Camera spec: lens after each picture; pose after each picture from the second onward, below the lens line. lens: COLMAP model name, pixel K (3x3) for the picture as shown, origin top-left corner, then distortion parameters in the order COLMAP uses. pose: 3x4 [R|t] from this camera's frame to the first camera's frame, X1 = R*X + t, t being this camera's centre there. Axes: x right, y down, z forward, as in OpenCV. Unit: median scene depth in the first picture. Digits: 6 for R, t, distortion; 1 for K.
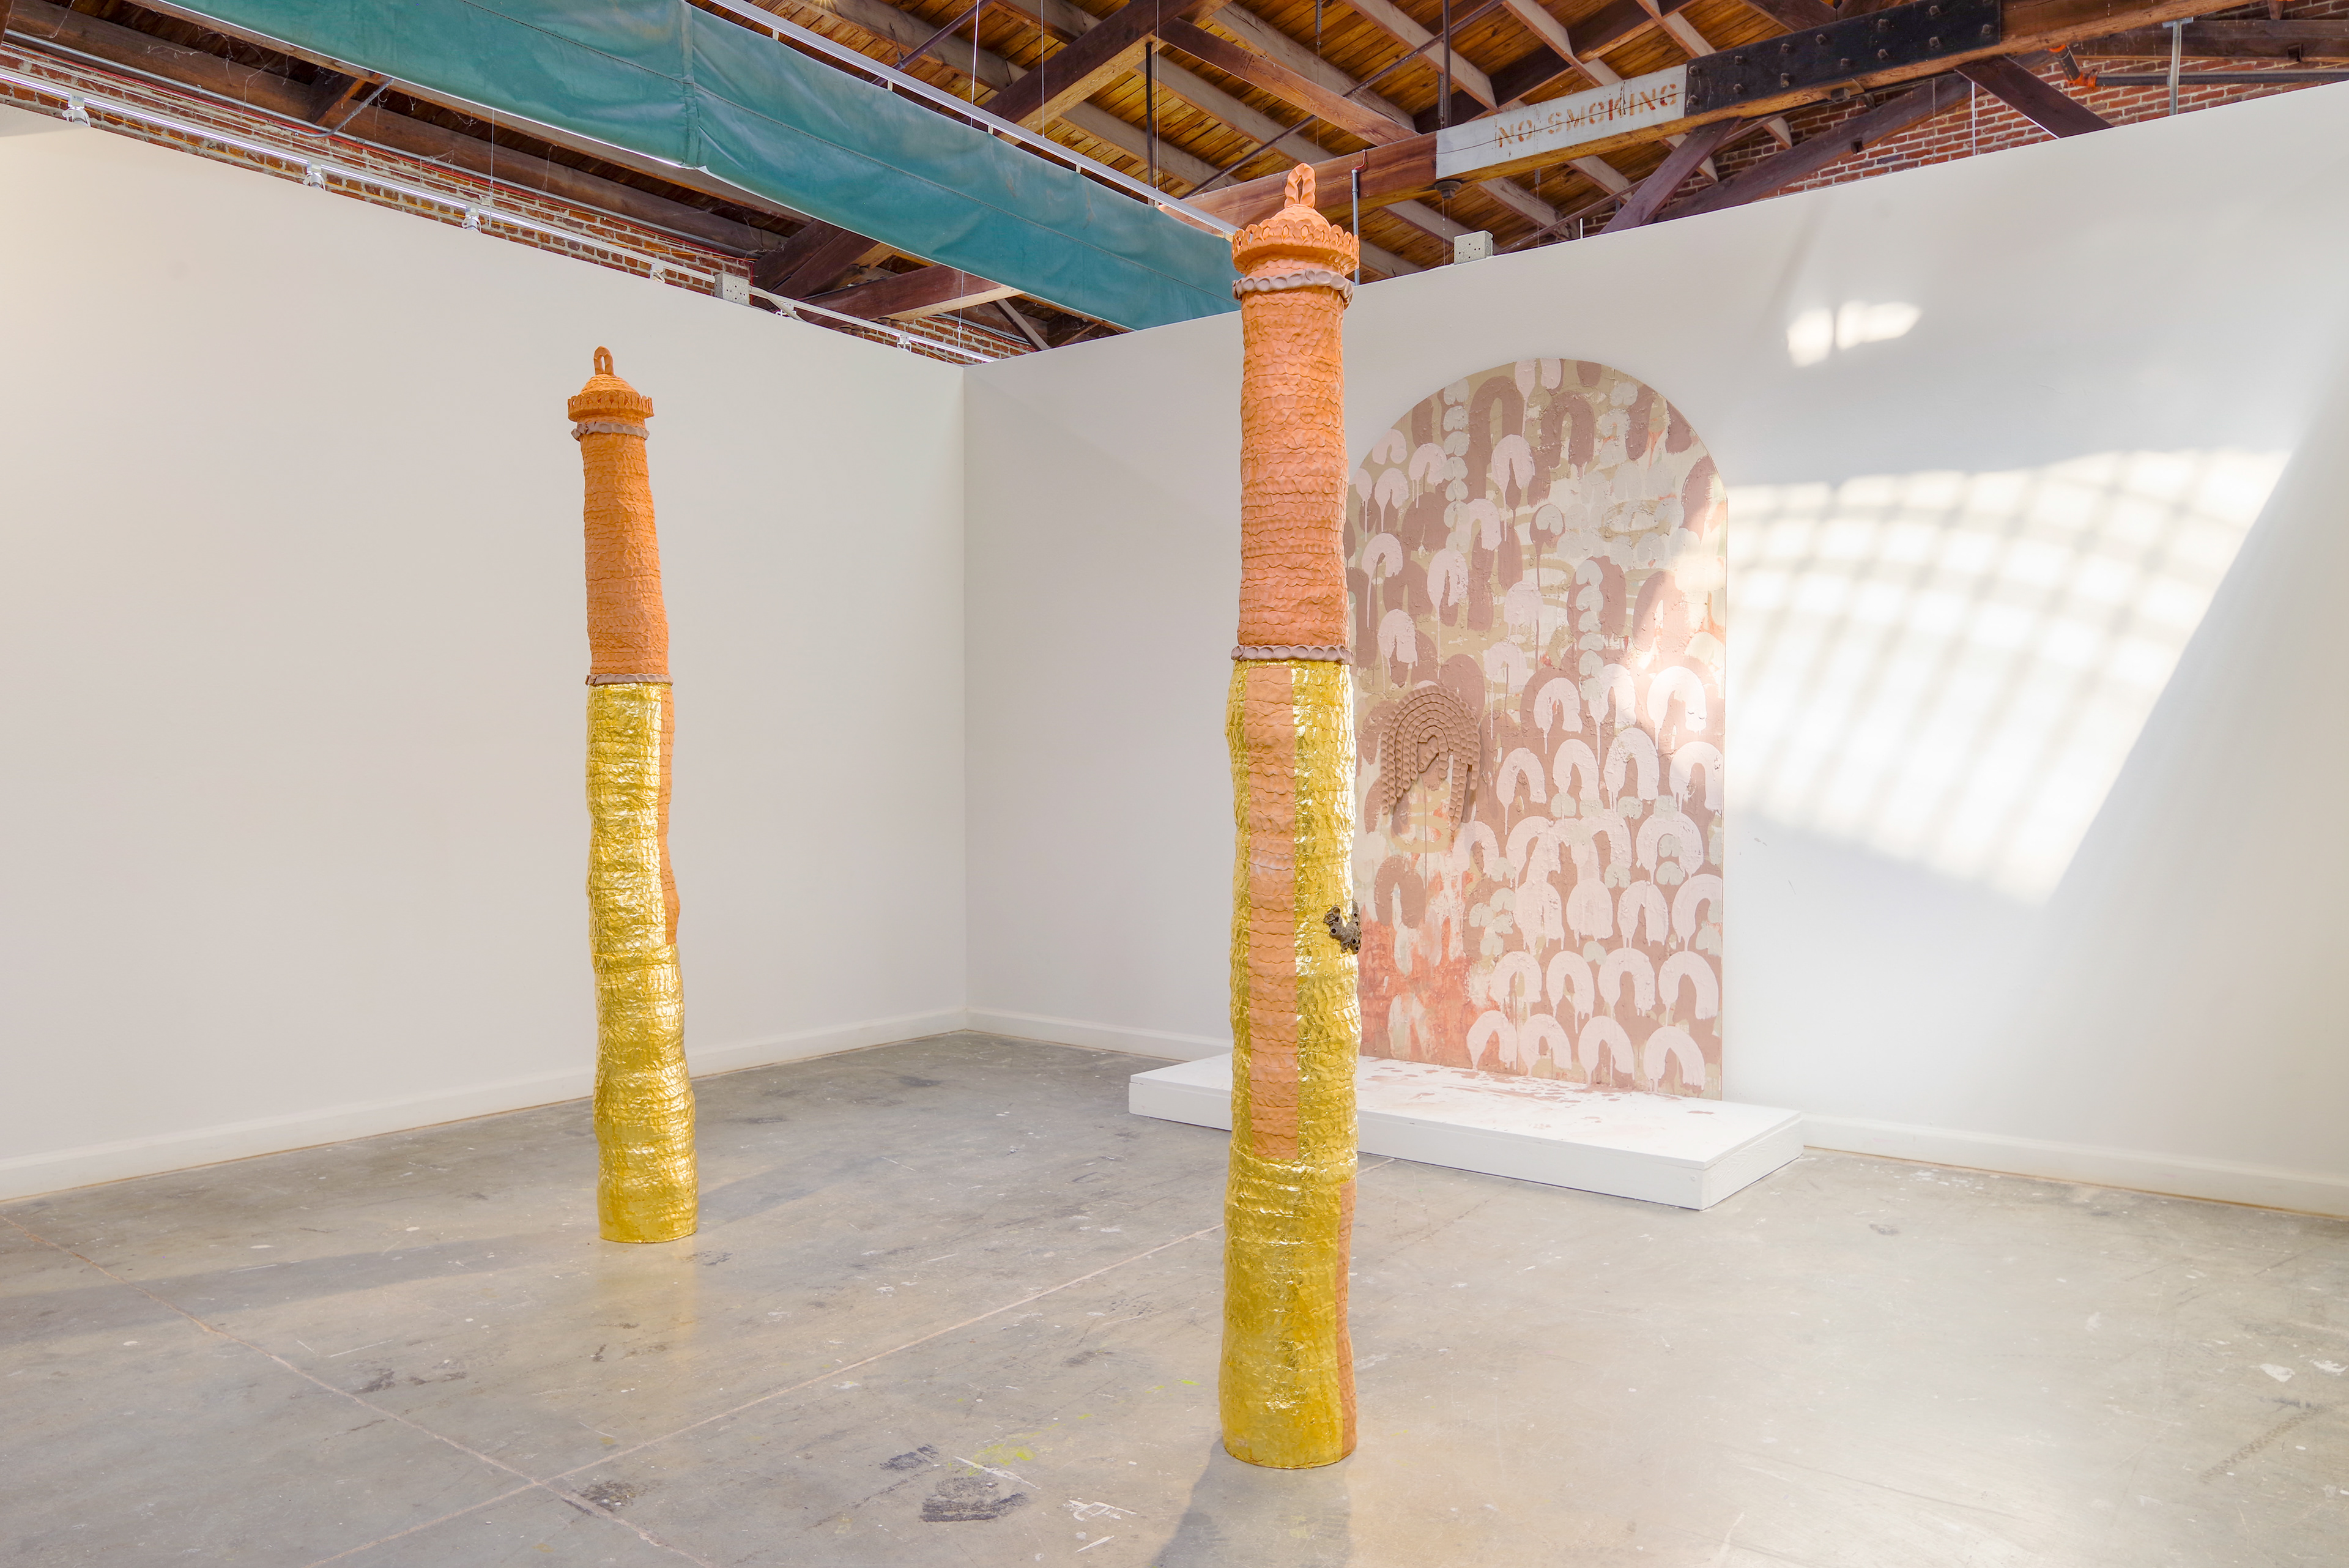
lens RADIAL K [[1620.8, 0, 1175.8], [0, 1620.8, 796.0], [0, 0, 1]] dist [-0.019730, -0.004473]
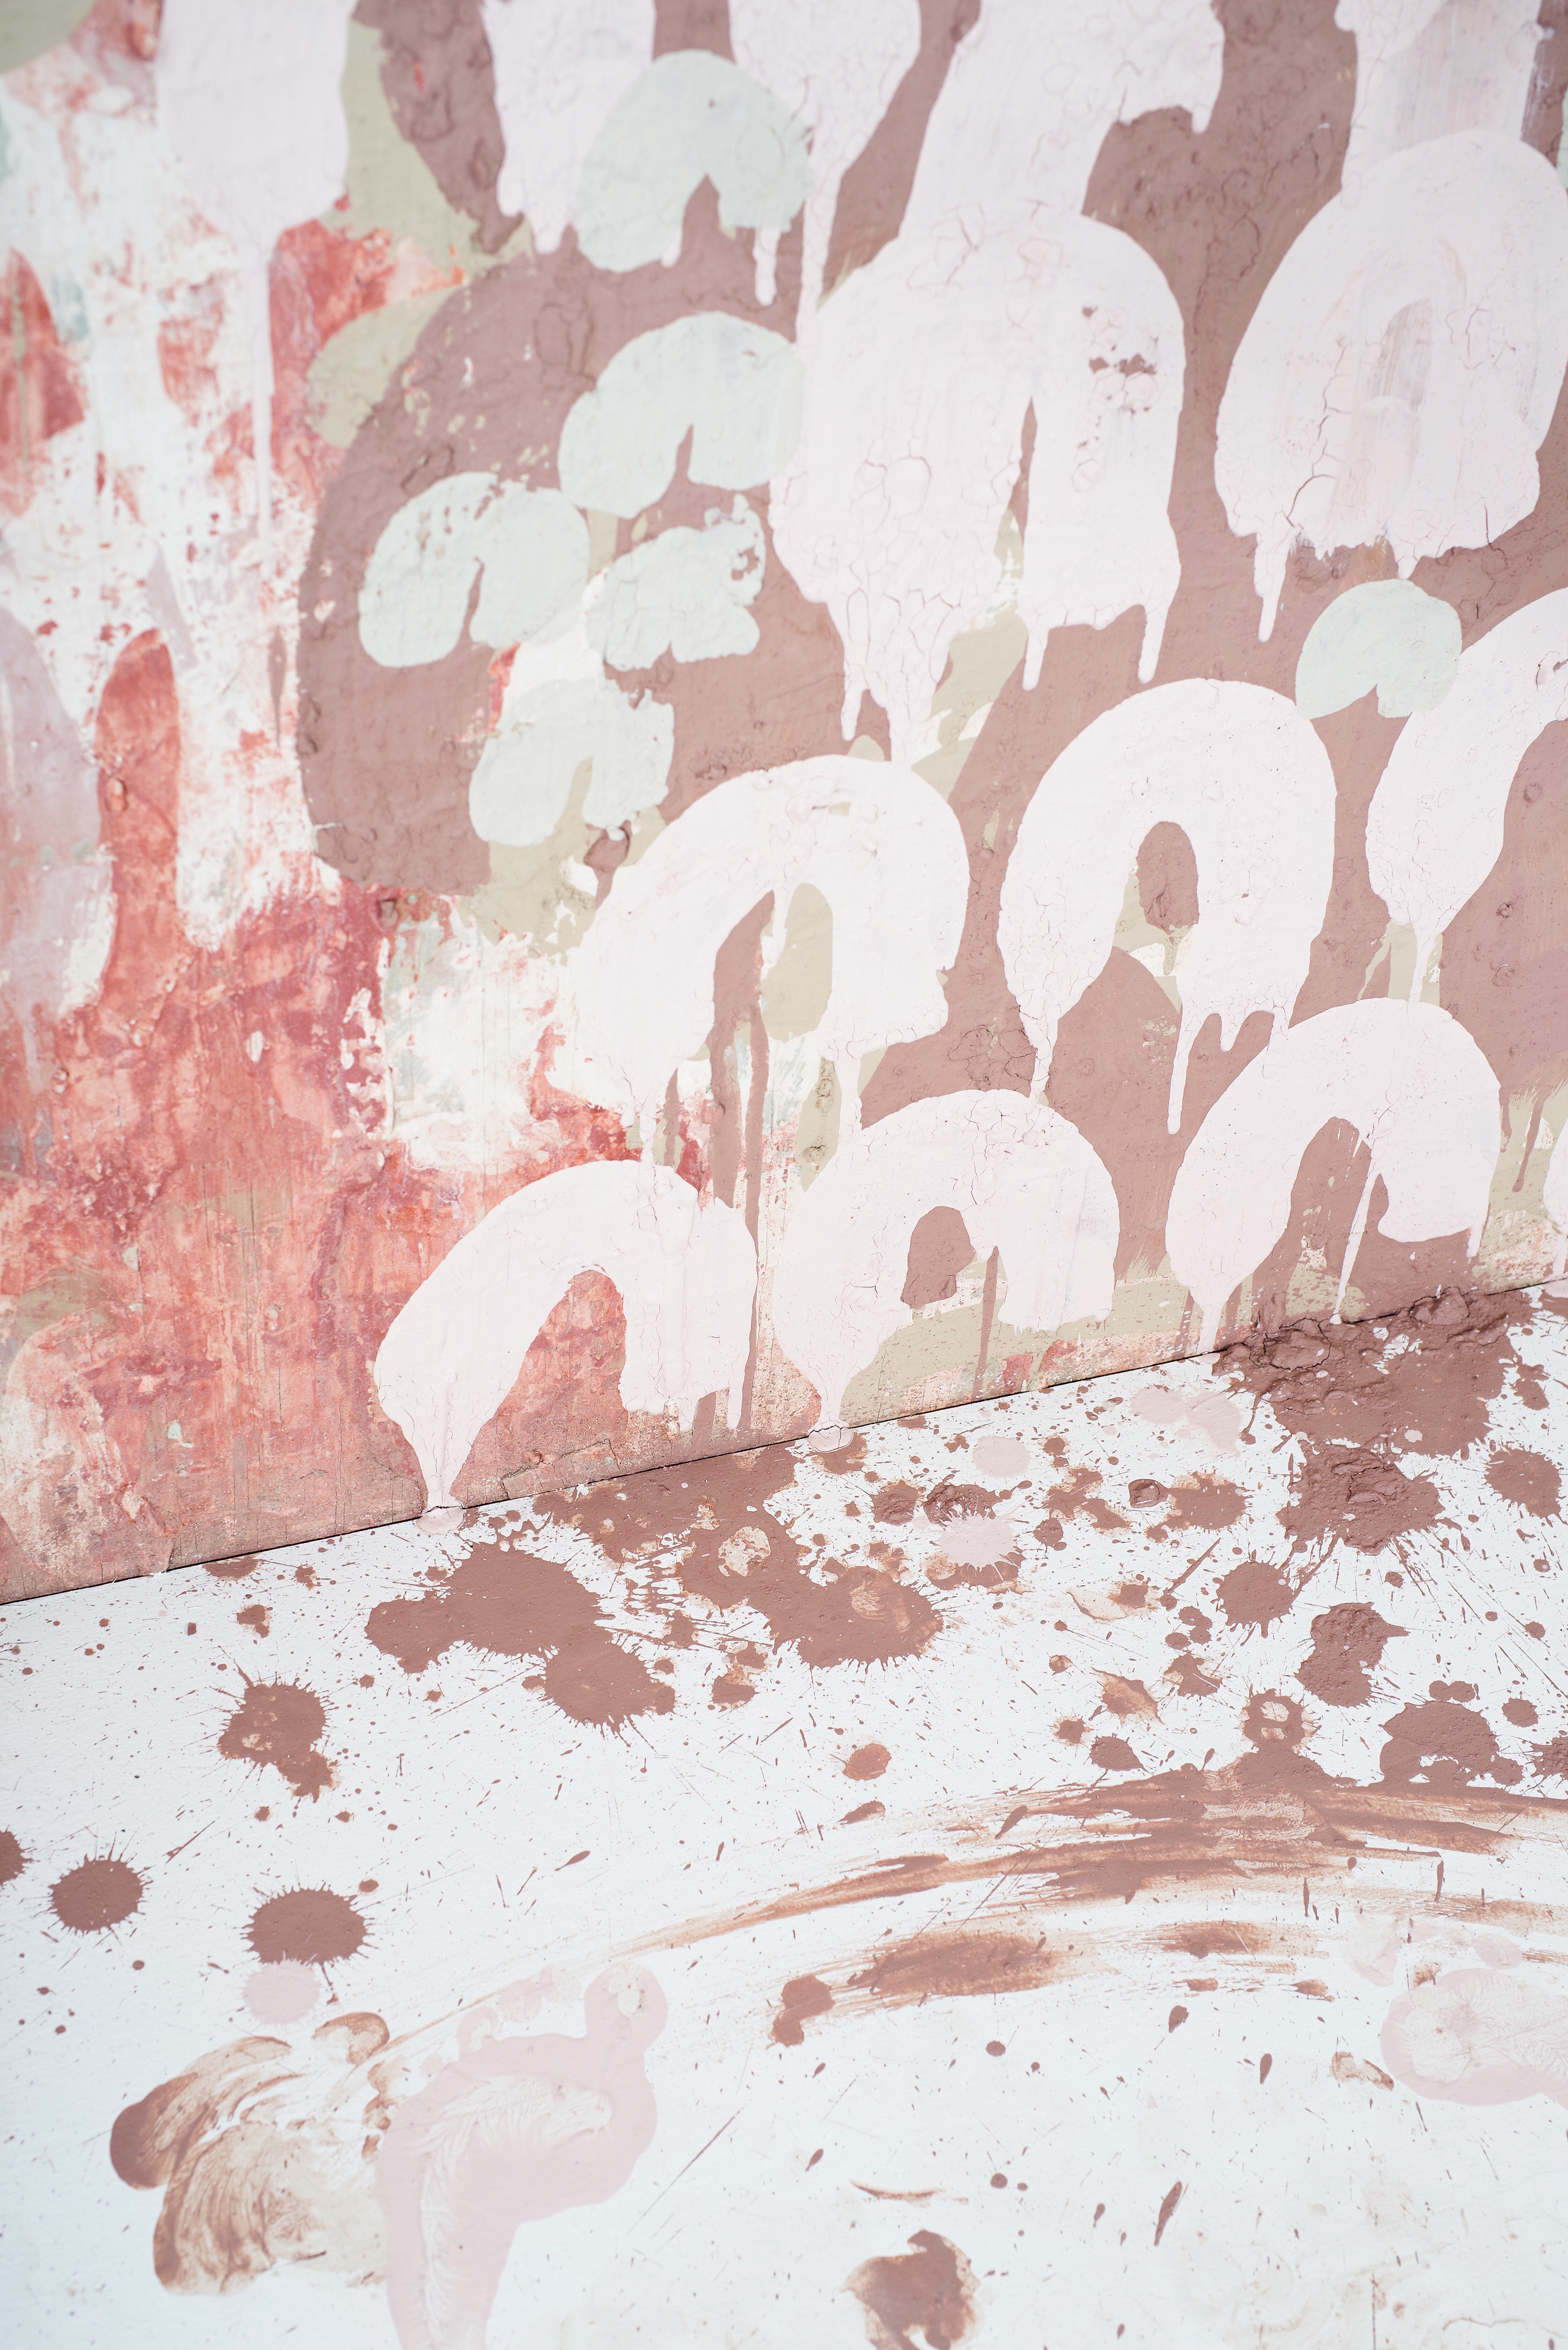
lens RADIAL K [[3328.3, 0, 761.3], [0, 3328.3, 1183.6], [0, 0, 1]] dist [0.000303, 0.000000]
pose [[0.538434, -0.536440, 0.649862, 0.023804], [-0.043693, 0.752386, 0.657271, -0.050346], [-0.841534, -0.382292, 0.381672, 0.899137]]
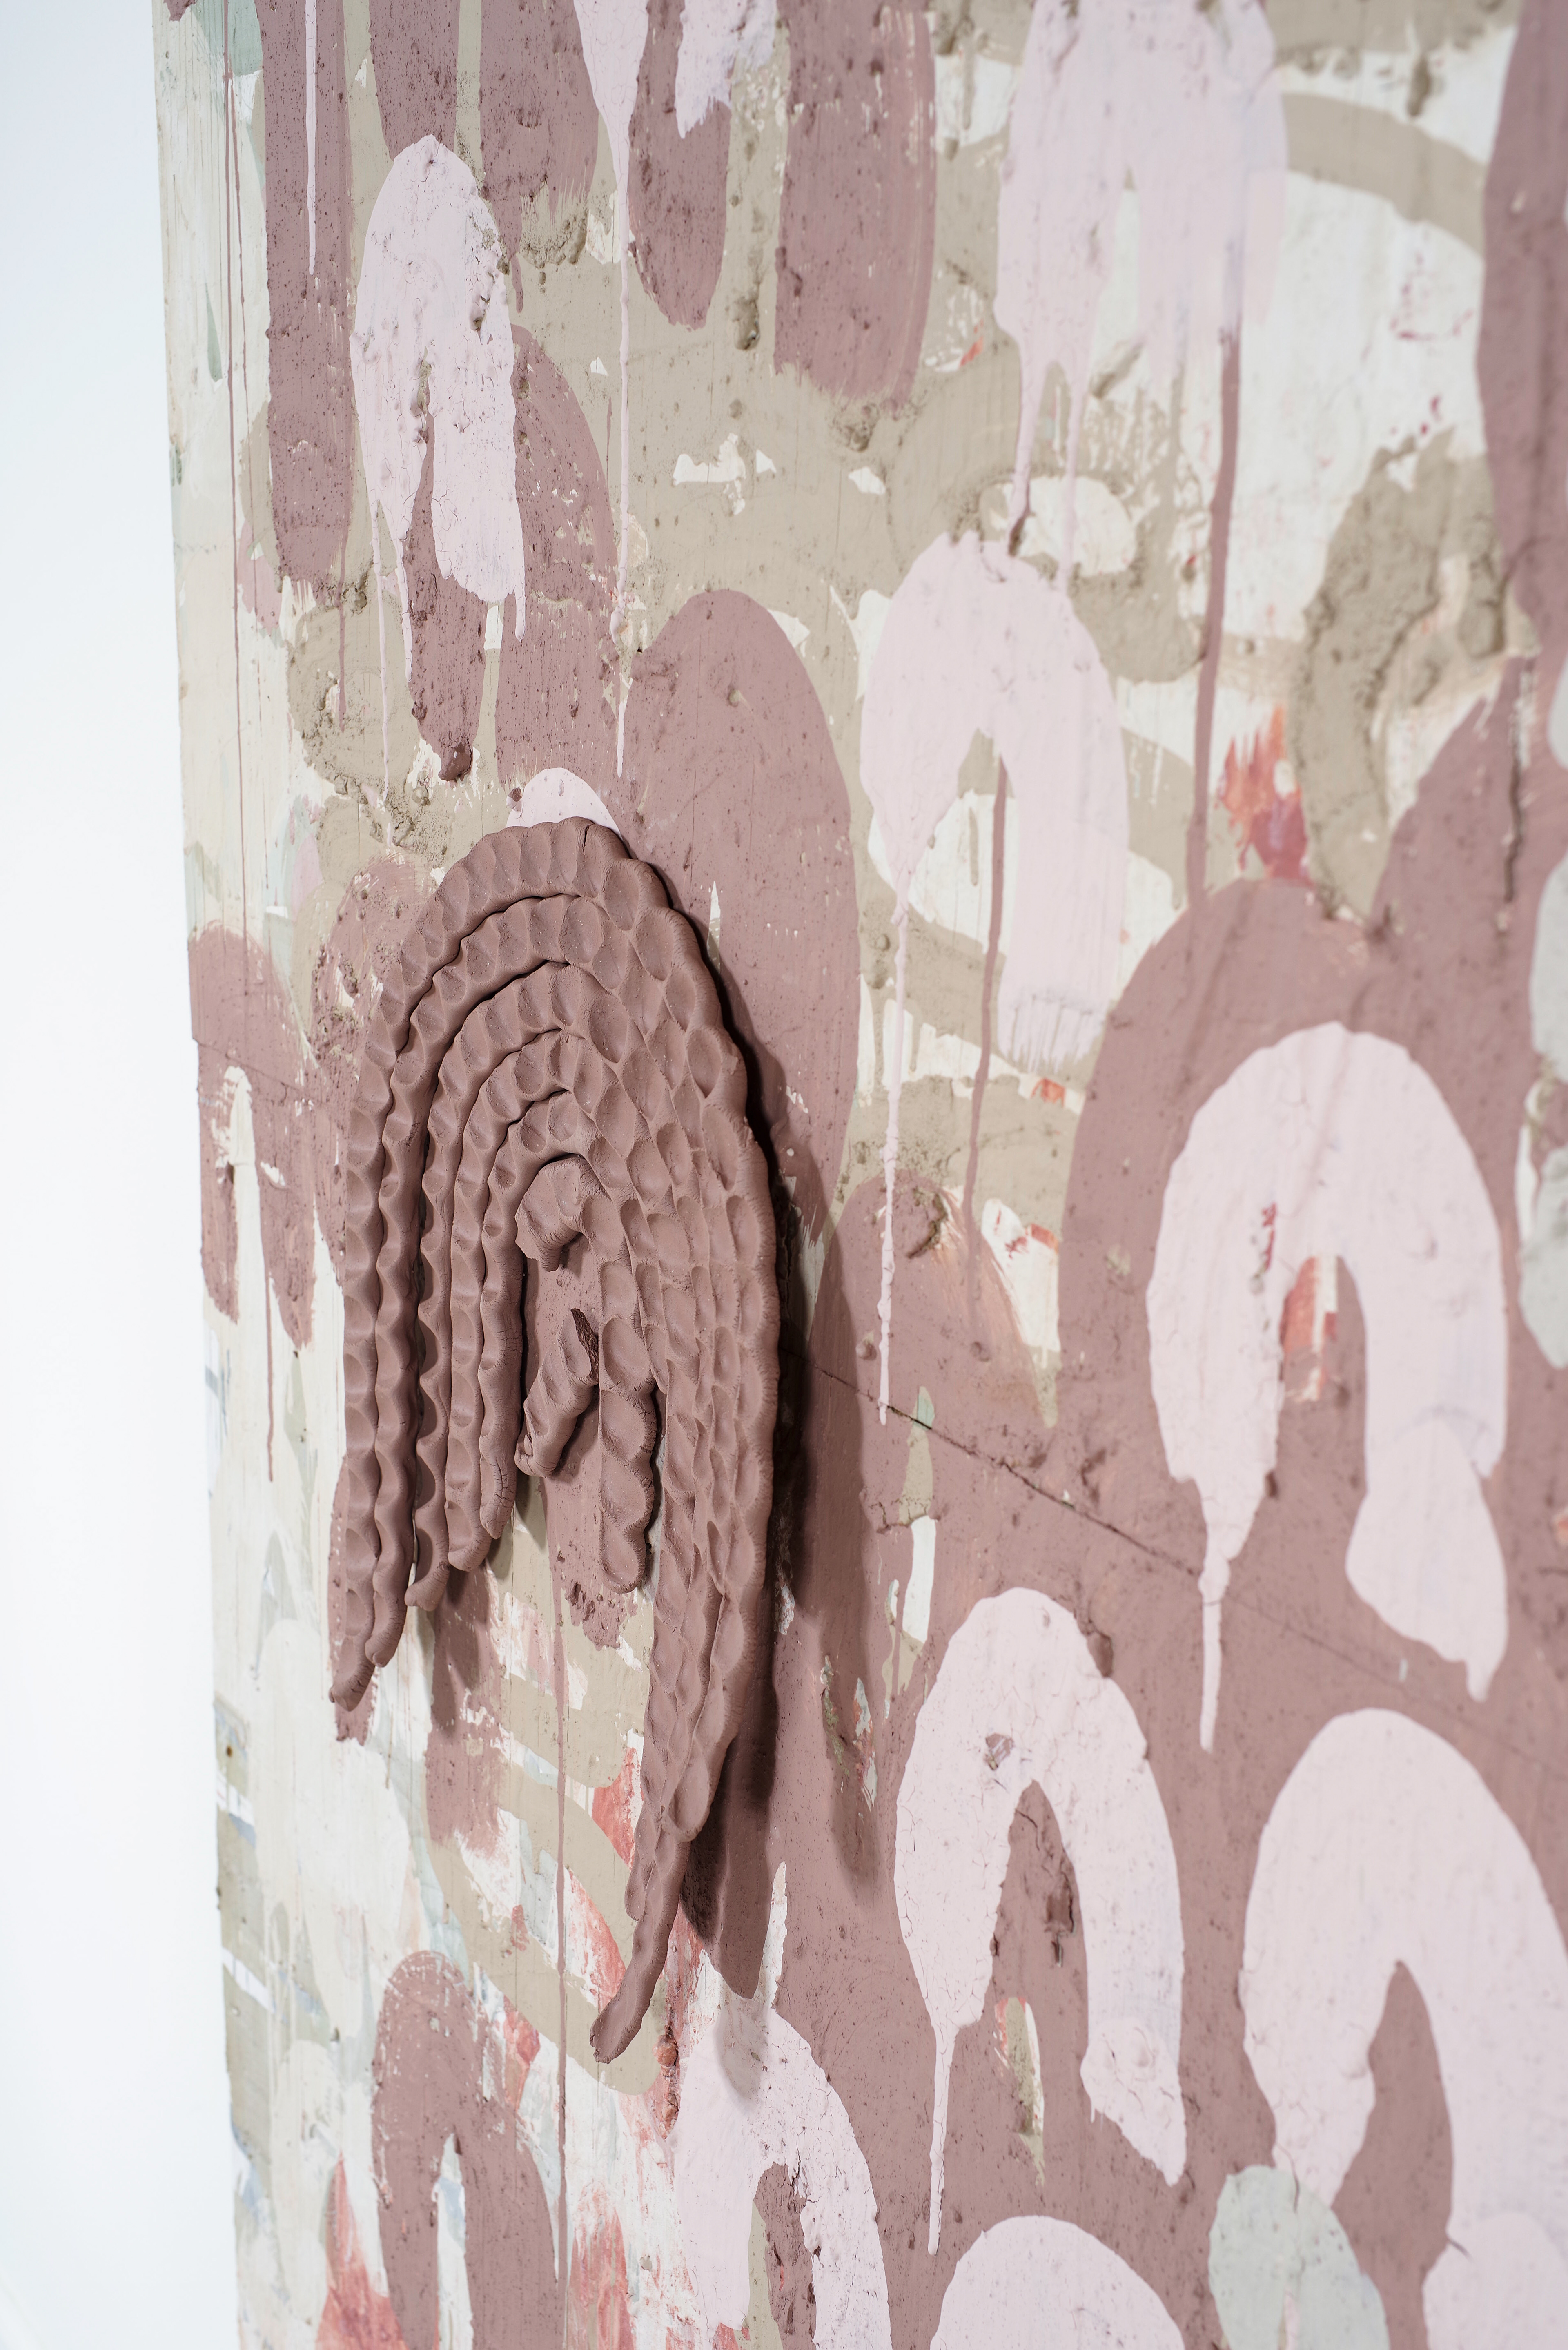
lens RADIAL K [[3328.3, 0, 765.5], [0, 3328.3, 1175.2], [0, 0, 1]] dist [0.000303, 0.000000]
pose [[0.938590, 0.107626, -0.327818, 0.265463], [-0.020558, 0.965861, 0.258243, -0.111610], [0.344420, -0.235645, 0.908761, 0.811473]]
